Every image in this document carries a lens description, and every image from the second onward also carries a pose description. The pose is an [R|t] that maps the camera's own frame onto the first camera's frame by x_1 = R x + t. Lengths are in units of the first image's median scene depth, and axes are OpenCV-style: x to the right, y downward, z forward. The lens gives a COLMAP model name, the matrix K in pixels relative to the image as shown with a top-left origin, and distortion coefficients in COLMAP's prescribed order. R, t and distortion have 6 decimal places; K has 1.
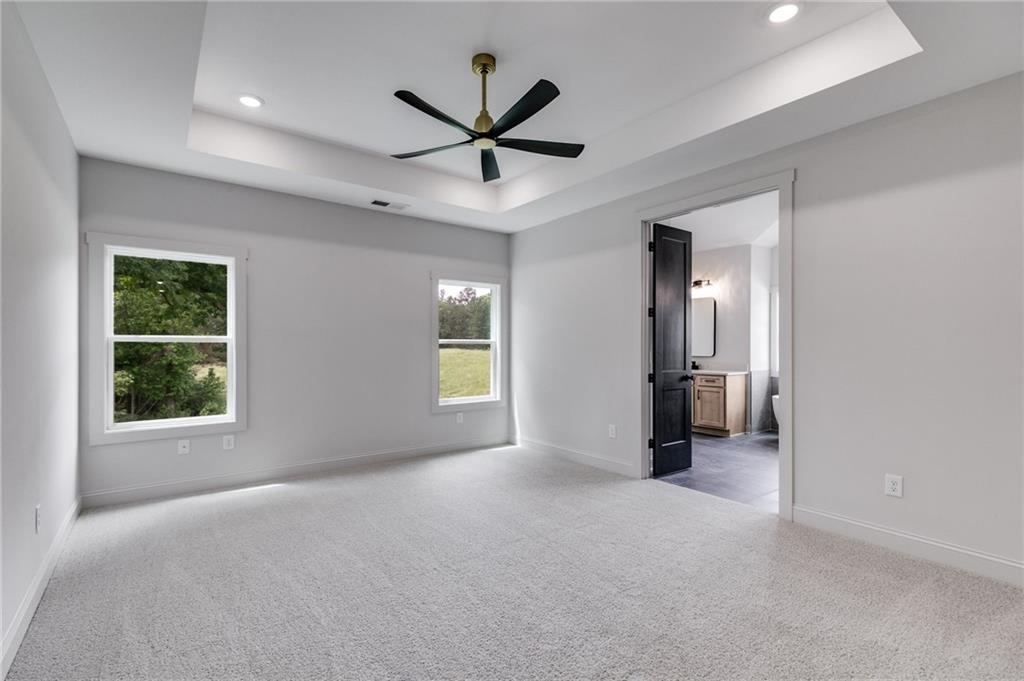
lens RADIAL K [[471.3, 0, 515.1], [0, 471.3, 340.7], [0, 0, 1]] dist [0.013134, 0.000073]
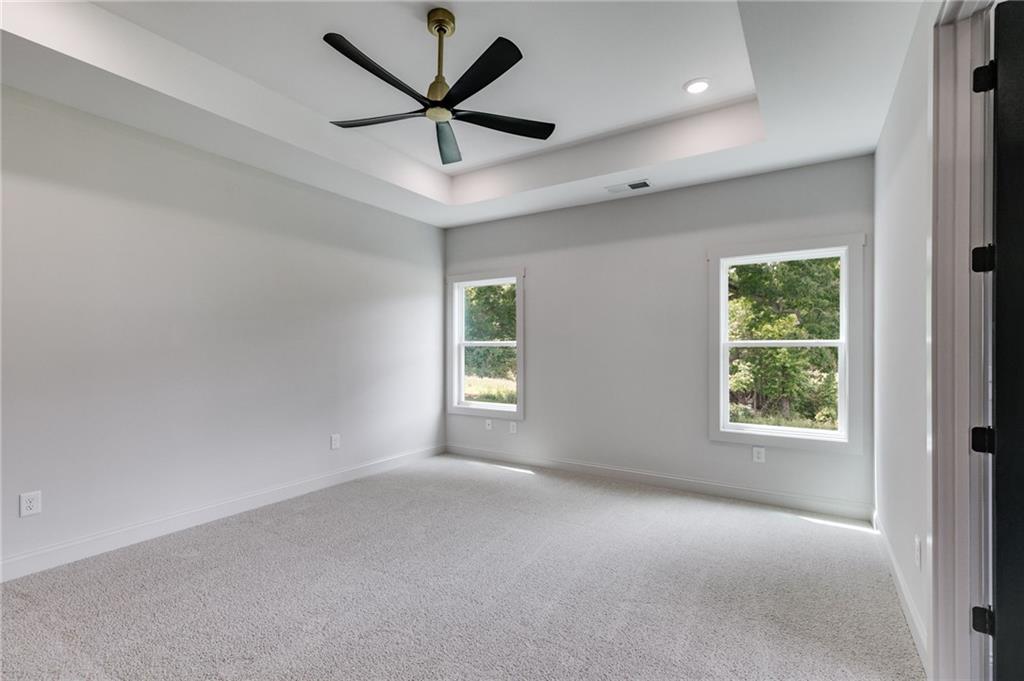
lens RADIAL K [[471.3, 0, 512.7], [0, 471.3, 347.6], [0, 0, 1]] dist [0.013134, 0.000073]
pose [[0.350813, -0.000813, -0.936445, 0.375514], [0.007051, 0.999974, 0.001773, 0.003249], [0.936419, -0.007225, 0.350810, 0.396887]]
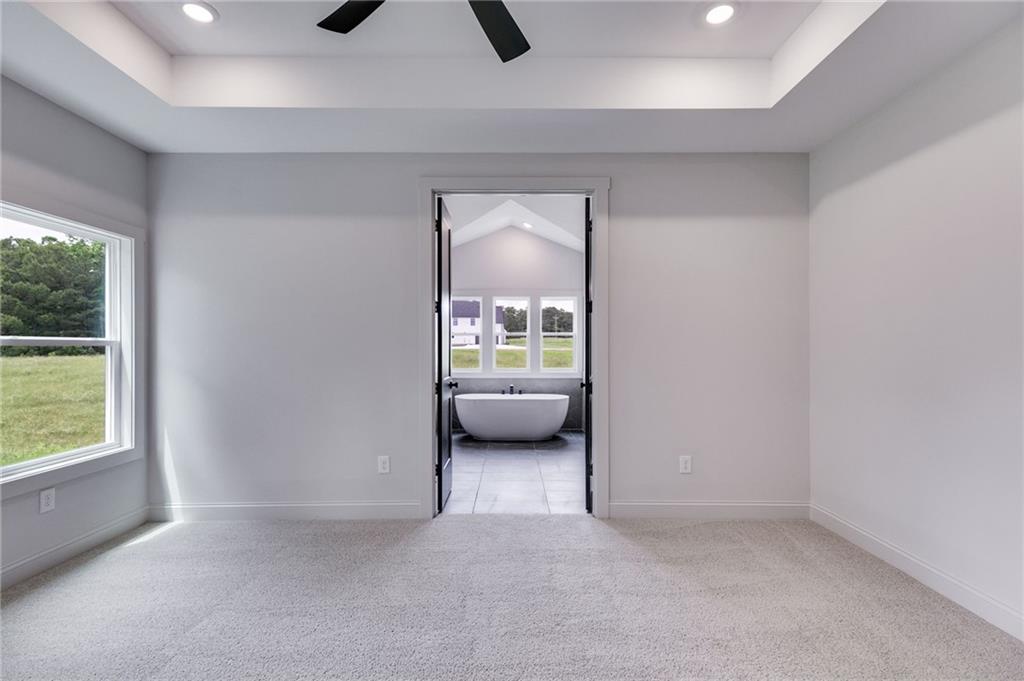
lens RADIAL K [[471.3, 0, 511.9], [0, 471.3, 340.0], [0, 0, 1]] dist [0.013134, 0.000073]
pose [[0.604875, 0.008385, 0.796277, -0.205593], [-0.006303, 0.999964, -0.005741, 0.000625], [-0.796296, -0.001546, 0.604905, 0.311485]]
